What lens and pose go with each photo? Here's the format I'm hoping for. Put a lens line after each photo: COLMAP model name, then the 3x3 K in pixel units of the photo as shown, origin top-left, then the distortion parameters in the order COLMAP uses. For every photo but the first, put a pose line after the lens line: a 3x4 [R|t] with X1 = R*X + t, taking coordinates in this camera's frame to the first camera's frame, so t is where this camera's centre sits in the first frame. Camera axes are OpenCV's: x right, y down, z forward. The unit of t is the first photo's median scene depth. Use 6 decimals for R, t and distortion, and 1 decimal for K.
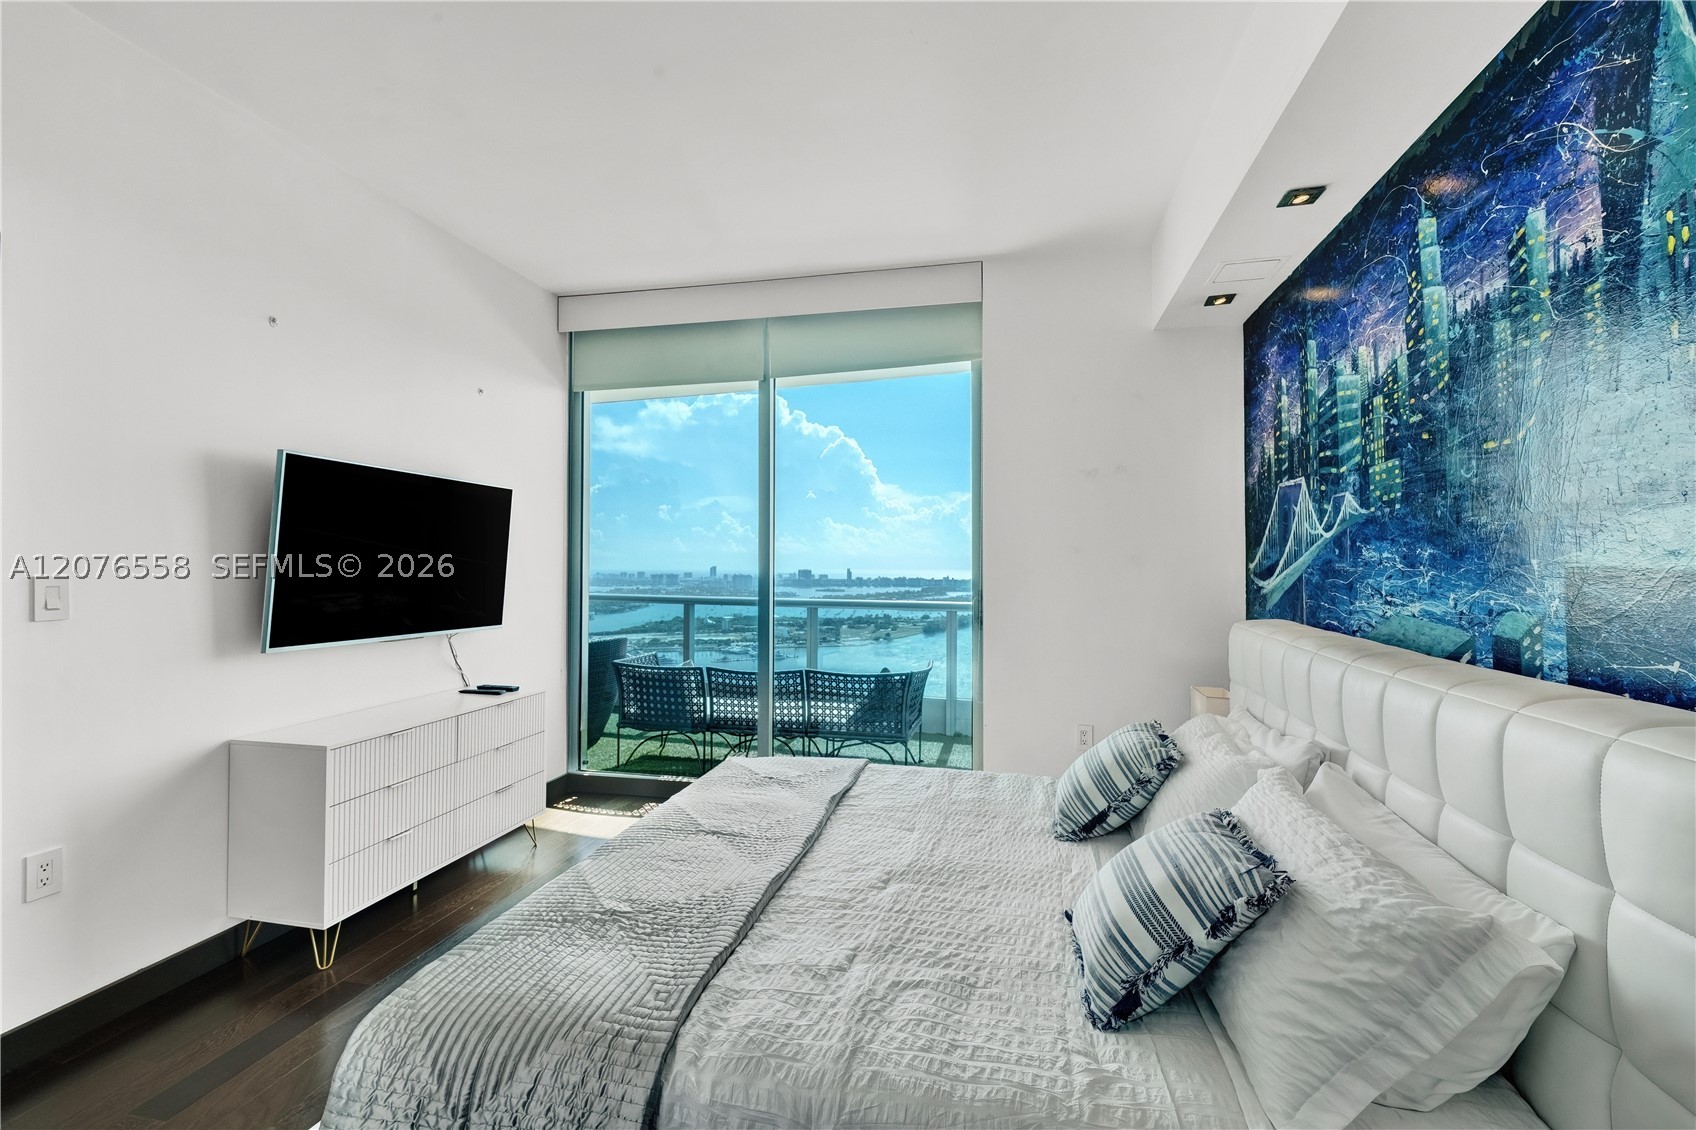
lens RADIAL K [[747.2, 0, 844.3], [0, 747.2, 549.8], [0, 0, 1]] dist [0.001205, -0.003510]
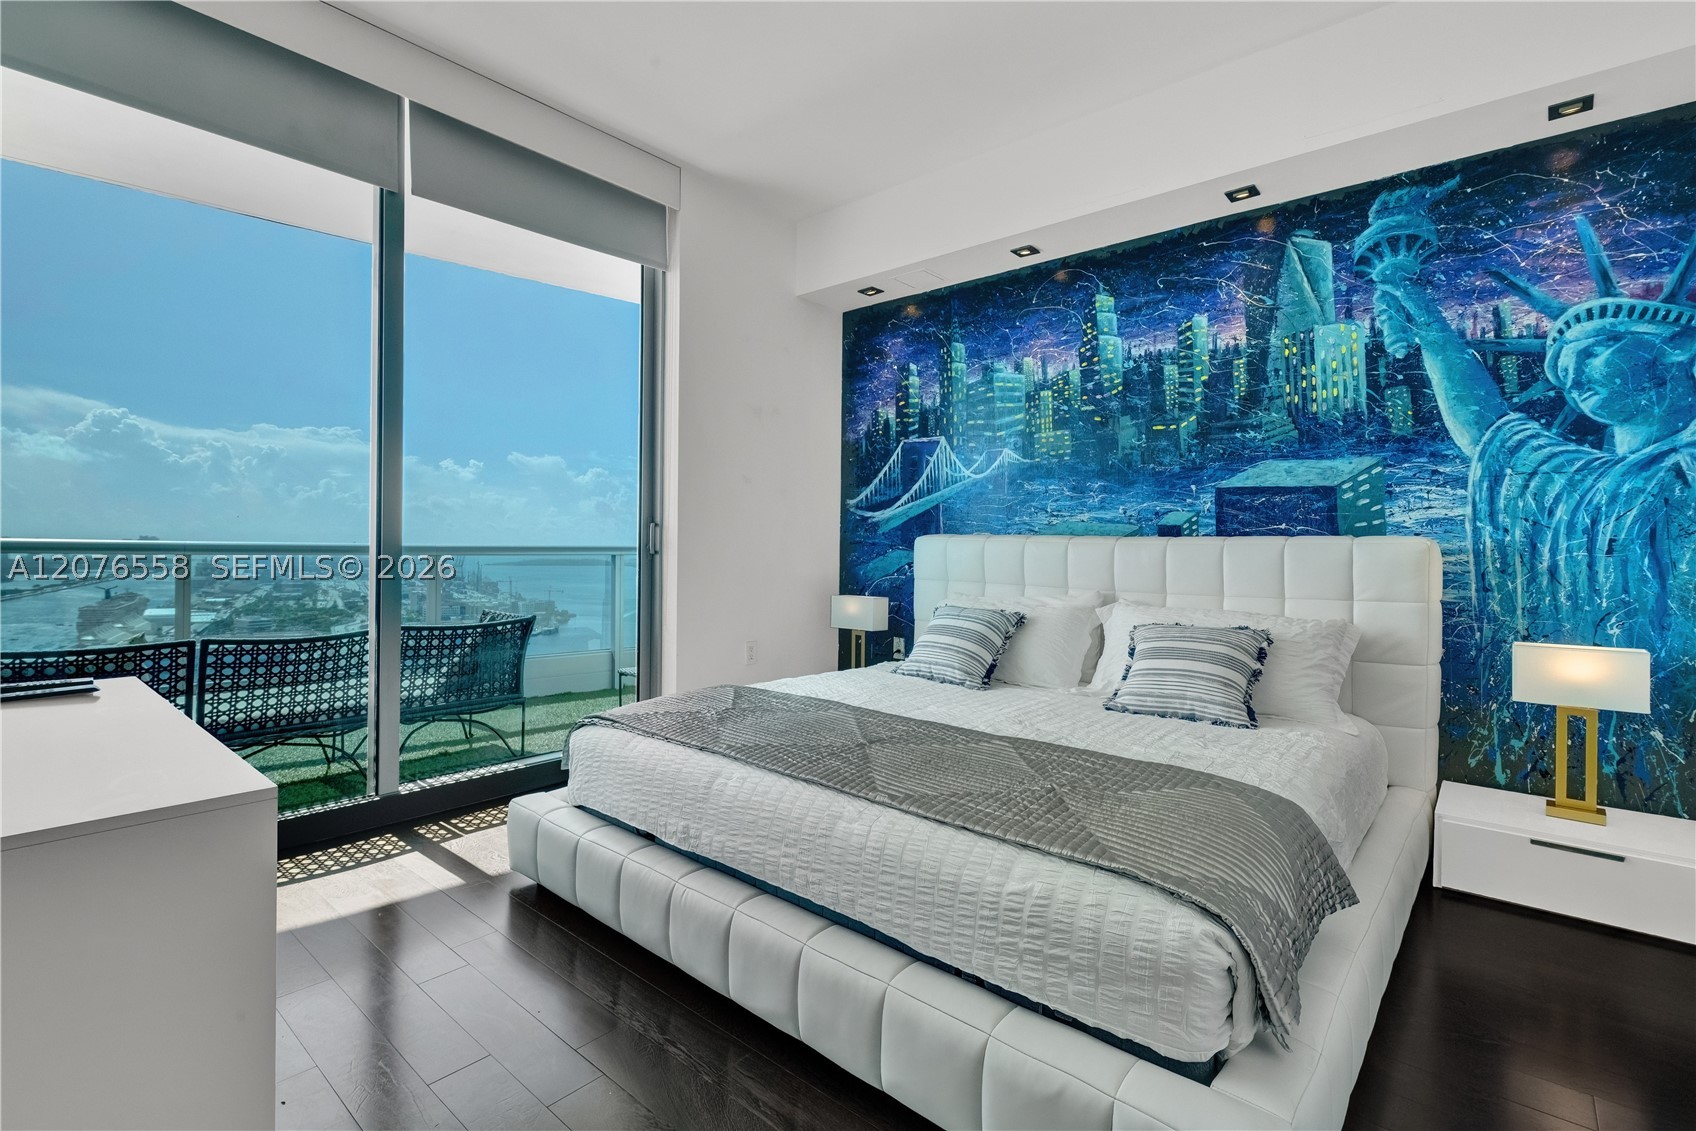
lens RADIAL K [[767.5, 0, 832.8], [0, 767.5, 544.8], [0, 0, 1]] dist [0.003348, 0.000055]
pose [[0.473787, 0.007662, 0.880606, -1.136831], [-0.030399, 0.999508, 0.007659, 0.153765], [-0.880115, -0.030399, 0.473787, 0.691768]]
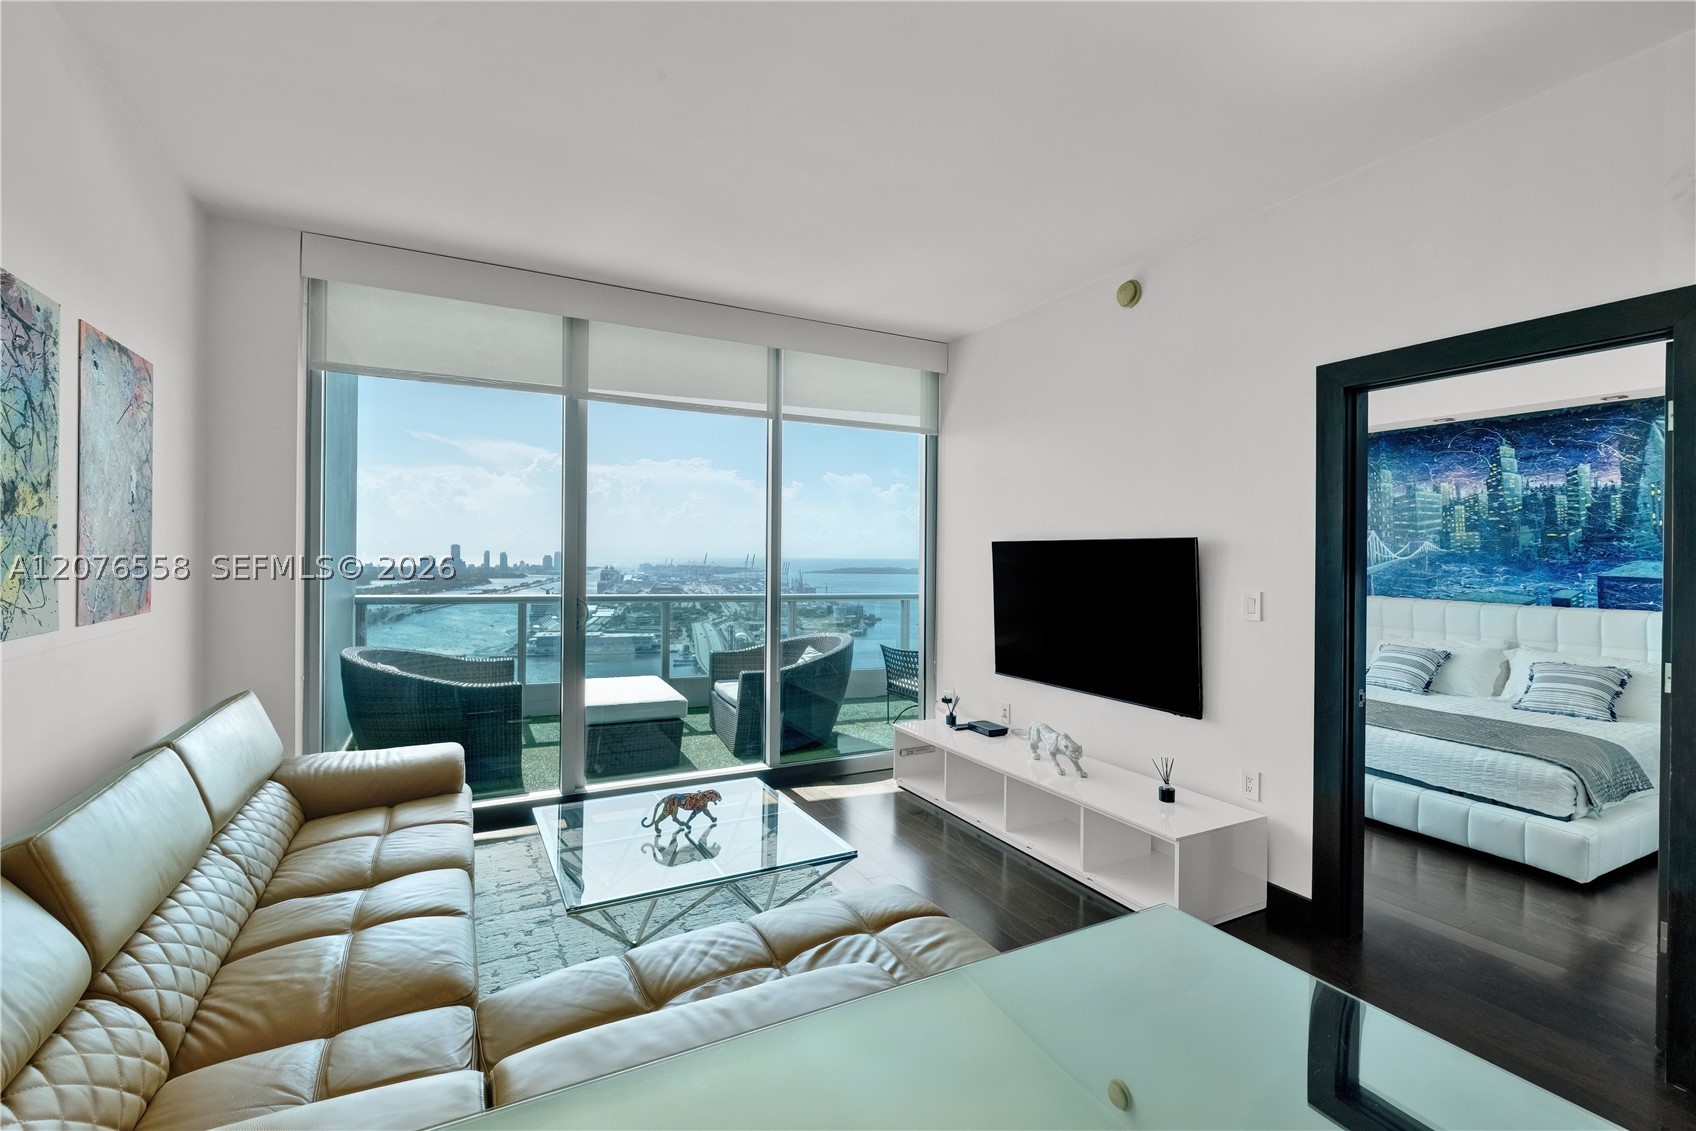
lens RADIAL K [[747.2, 0, 844.3], [0, 747.2, 550.3], [0, 0, 1]] dist [0.001205, -0.003510]
pose [[0.760768, 0.009156, 0.648959, -2.864865], [-0.022090, 0.999686, 0.011792, -0.043968], [-0.648648, -0.023307, 0.760732, 0.489468]]
